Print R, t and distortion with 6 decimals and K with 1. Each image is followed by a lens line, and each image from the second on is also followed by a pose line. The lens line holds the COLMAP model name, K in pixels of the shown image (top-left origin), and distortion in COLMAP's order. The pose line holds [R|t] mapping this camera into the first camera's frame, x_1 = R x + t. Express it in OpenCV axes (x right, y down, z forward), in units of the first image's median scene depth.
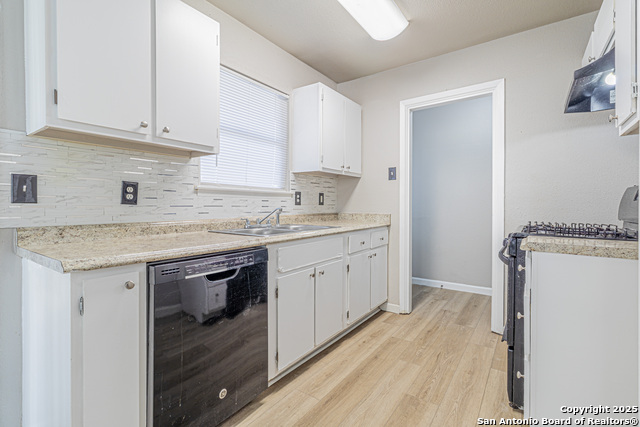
lens RADIAL K [[301.0, 0, 321.4], [0, 301.0, 209.6], [0, 0, 1]] dist [0.007413, 0.000542]
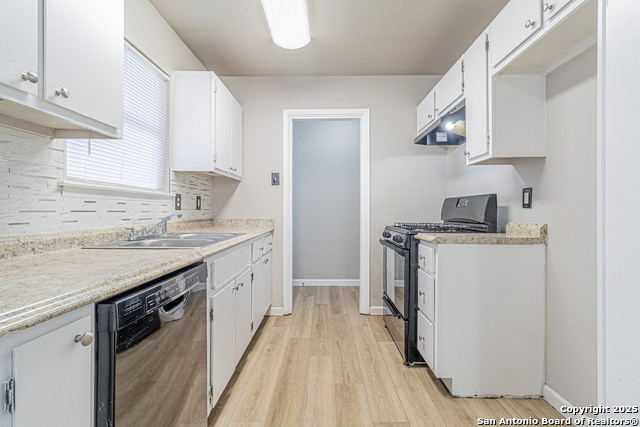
lens RADIAL K [[301.0, 0, 323.7], [0, 301.0, 212.3], [0, 0, 1]] dist [0.007413, 0.000542]
pose [[0.816489, -0.004406, 0.577345, -0.281756], [0.008754, 0.999950, -0.004749, -0.001212], [-0.577295, 0.008932, 0.816487, 0.098972]]
